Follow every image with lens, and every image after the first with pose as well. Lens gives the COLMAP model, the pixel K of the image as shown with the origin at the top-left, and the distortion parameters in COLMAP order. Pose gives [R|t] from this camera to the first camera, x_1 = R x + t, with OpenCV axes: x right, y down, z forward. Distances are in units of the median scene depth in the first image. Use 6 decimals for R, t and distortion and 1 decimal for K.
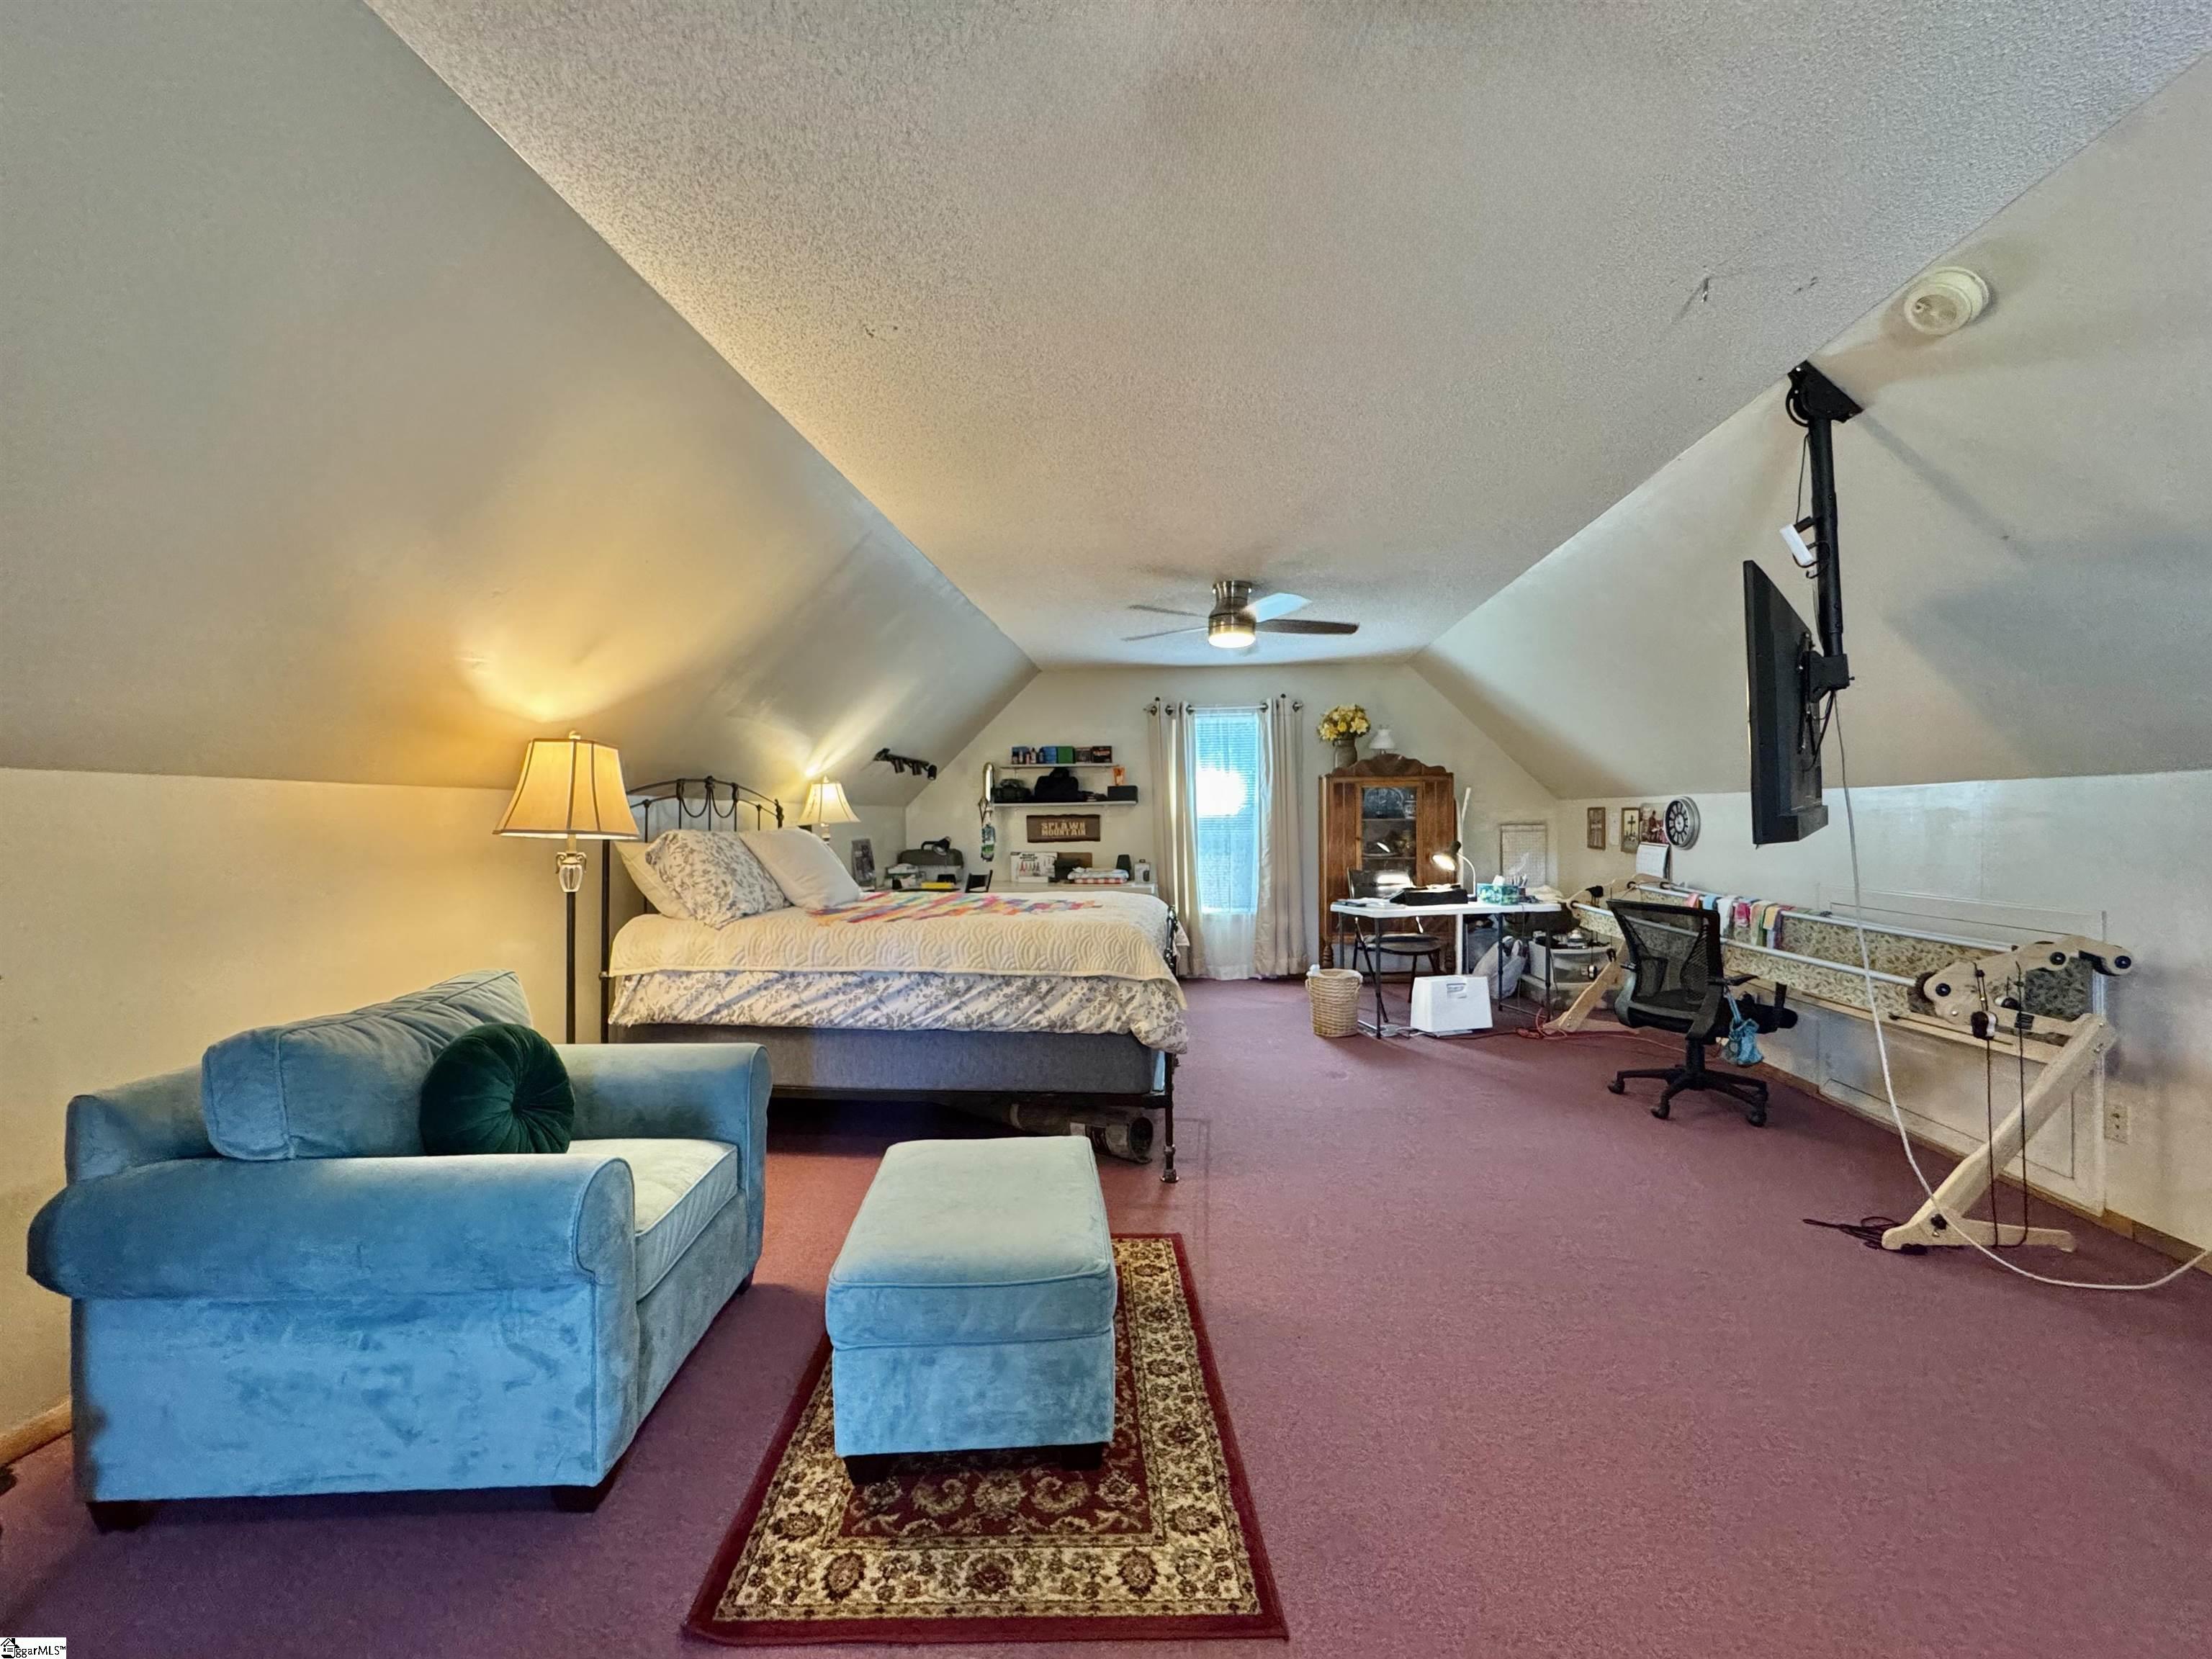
lens RADIAL K [[891.8, 0, 1101.7], [0, 891.8, 831.7], [0, 0, 1]] dist [-0.006324, 0.000913]
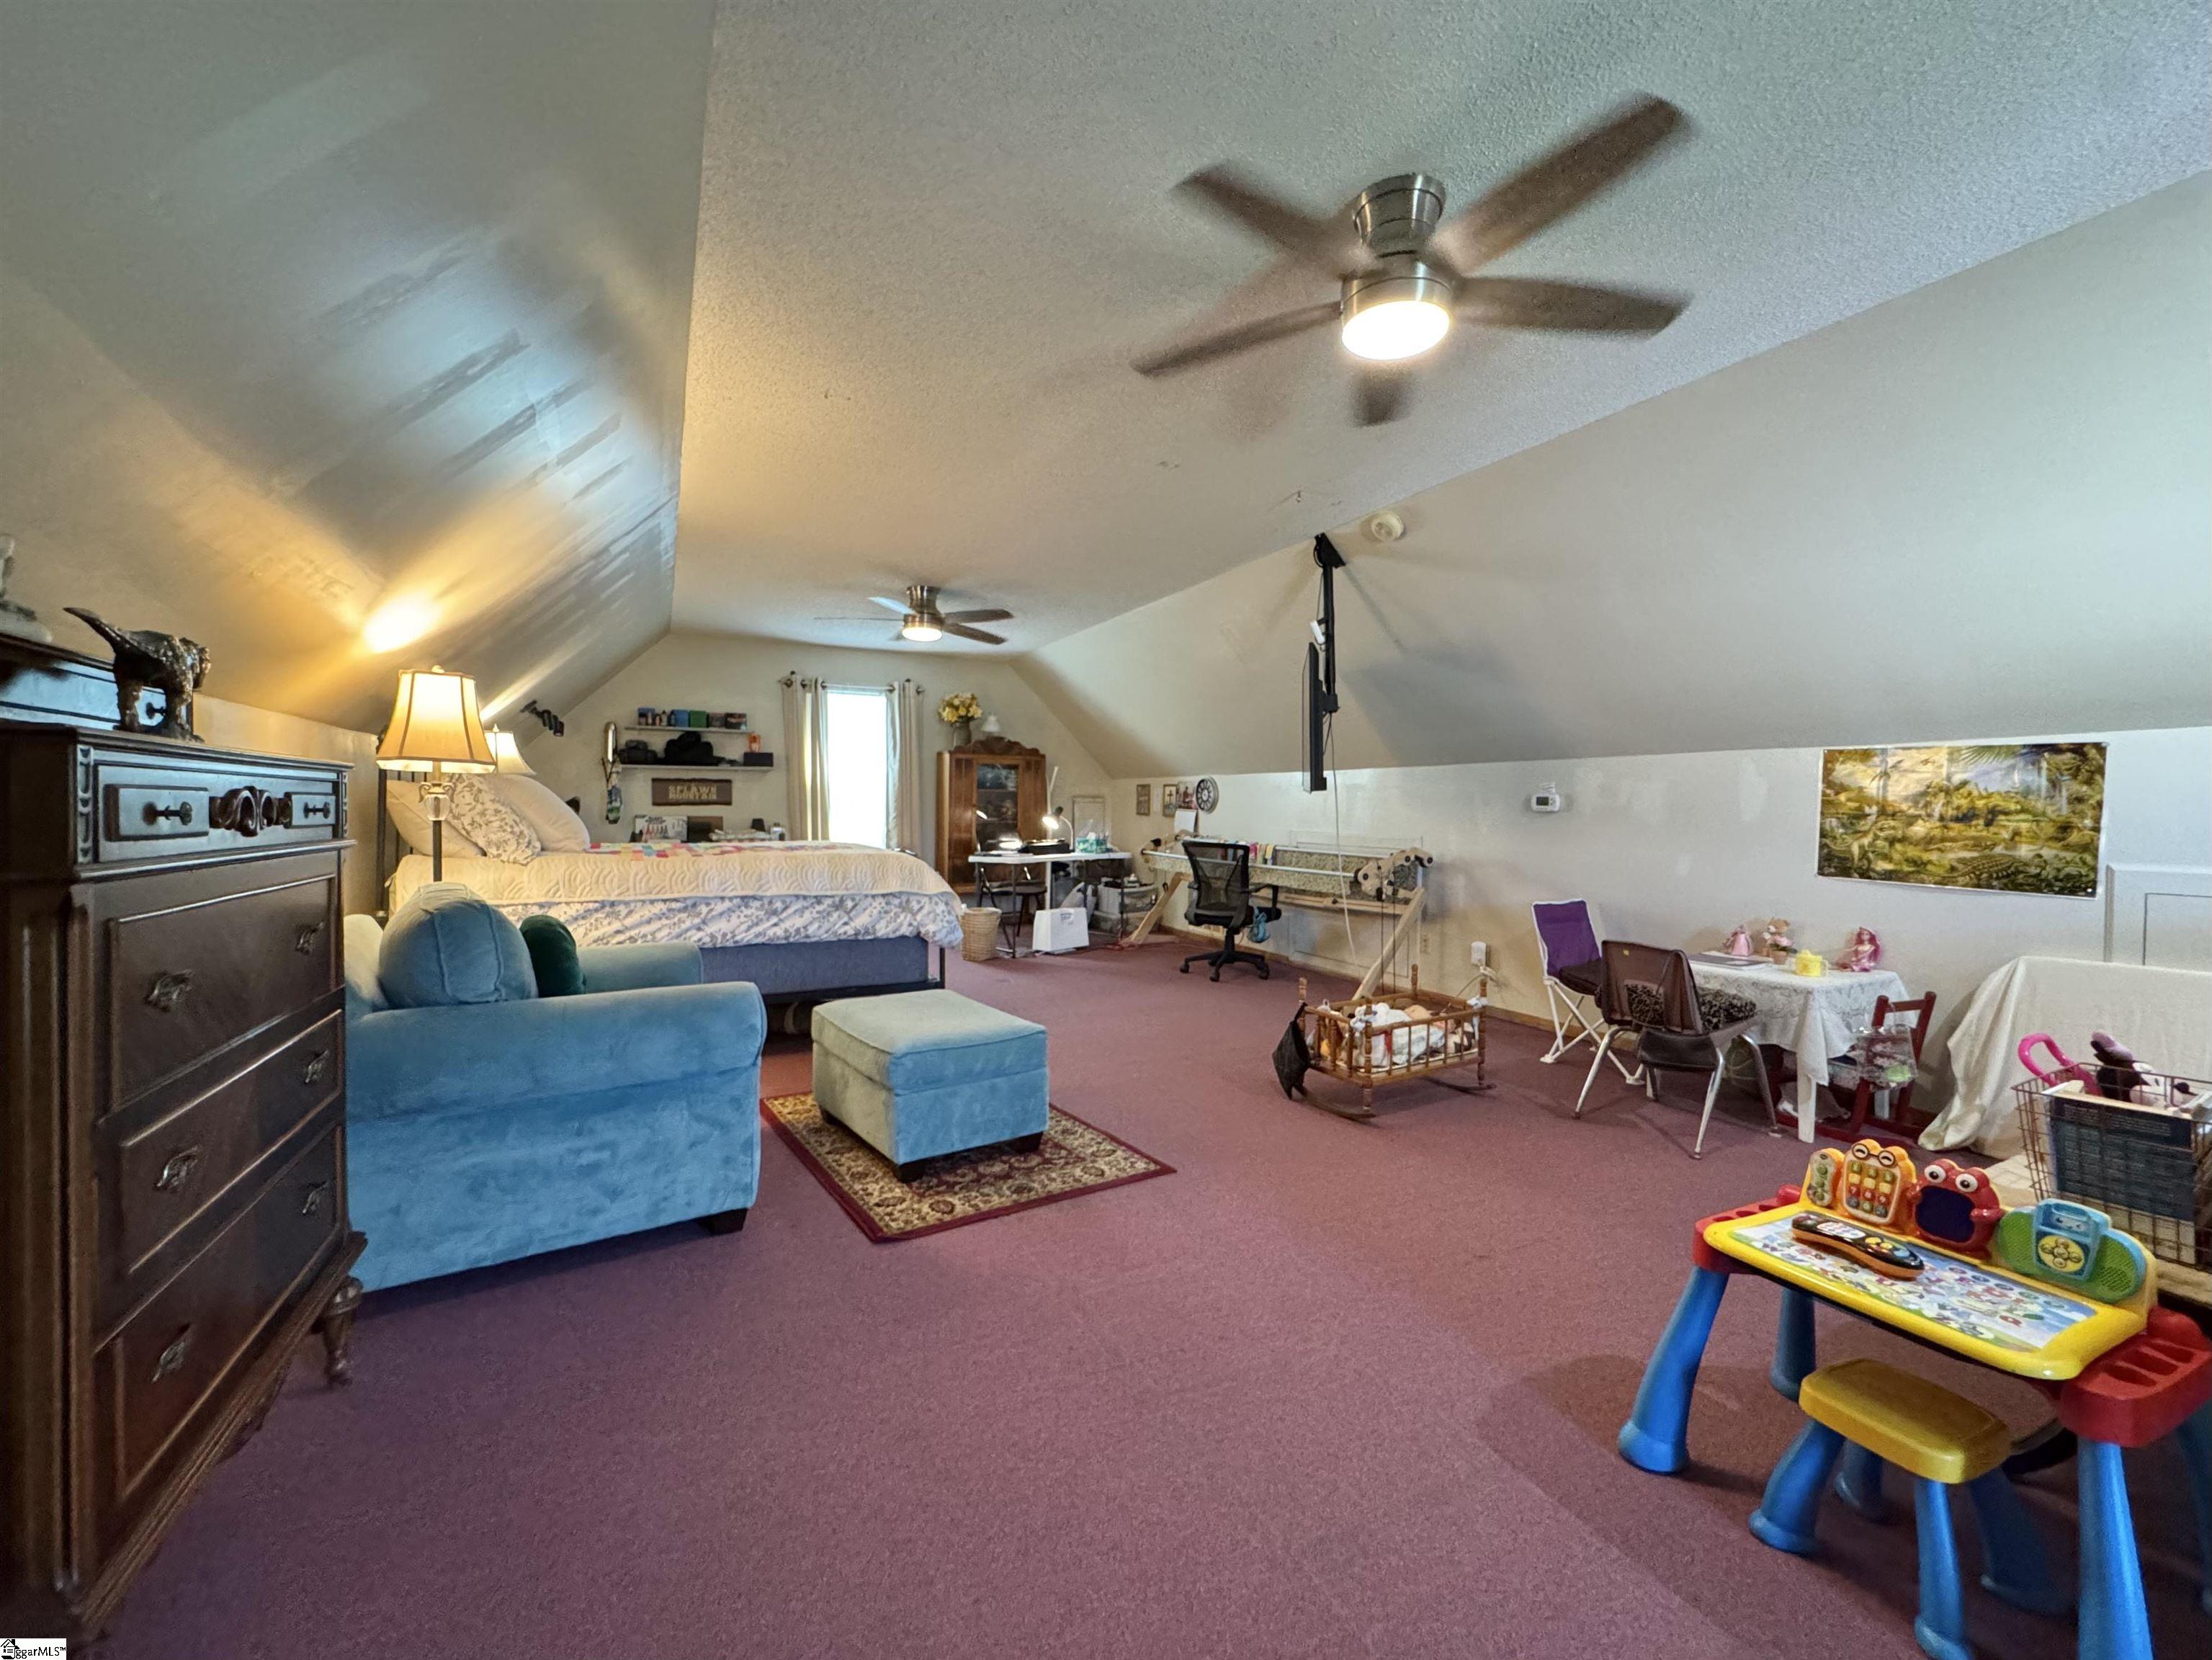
lens RADIAL K [[890.2, 0, 1109.2], [0, 890.2, 830.3], [0, 0, 1]] dist [-0.003371, -0.000065]
pose [[0.851331, 0.001524, 0.524628, -0.406093], [-0.010776, 0.999836, 0.014582, 0.047583], [-0.524519, -0.018068, 0.851207, -0.255997]]
